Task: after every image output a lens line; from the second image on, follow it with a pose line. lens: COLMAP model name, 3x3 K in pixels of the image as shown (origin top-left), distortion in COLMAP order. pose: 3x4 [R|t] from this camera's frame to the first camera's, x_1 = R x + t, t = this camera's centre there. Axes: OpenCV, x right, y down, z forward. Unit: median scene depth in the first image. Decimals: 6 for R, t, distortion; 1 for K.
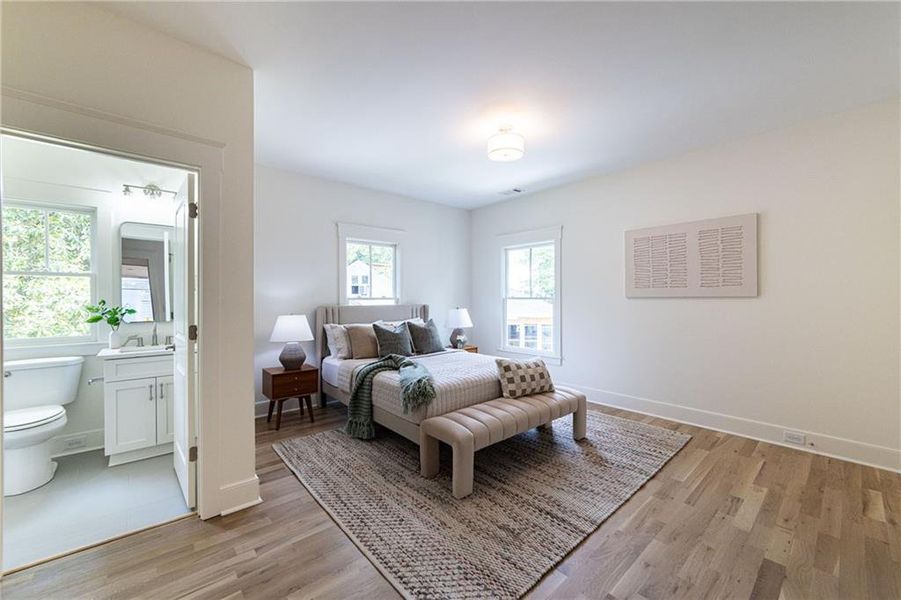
lens RADIAL K [[351.8, 0, 448.3], [0, 351.8, 299.9], [0, 0, 1]] dist [-0.011600, 0.004231]
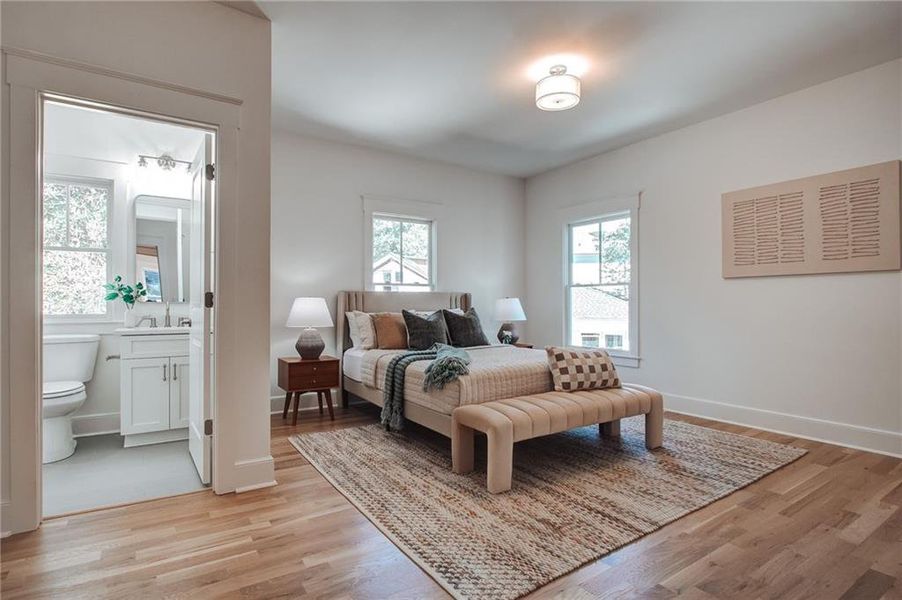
lens RADIAL K [[457.5, 0, 451.7], [0, 457.5, 300.1], [0, 0, 1]] dist [-0.017338, 0.003741]
pose [[0.992402, -0.004649, -0.122949, 0.054476], [0.002025, 0.999768, -0.021451, 0.095992], [0.123020, 0.021039, 0.992181, -0.106228]]
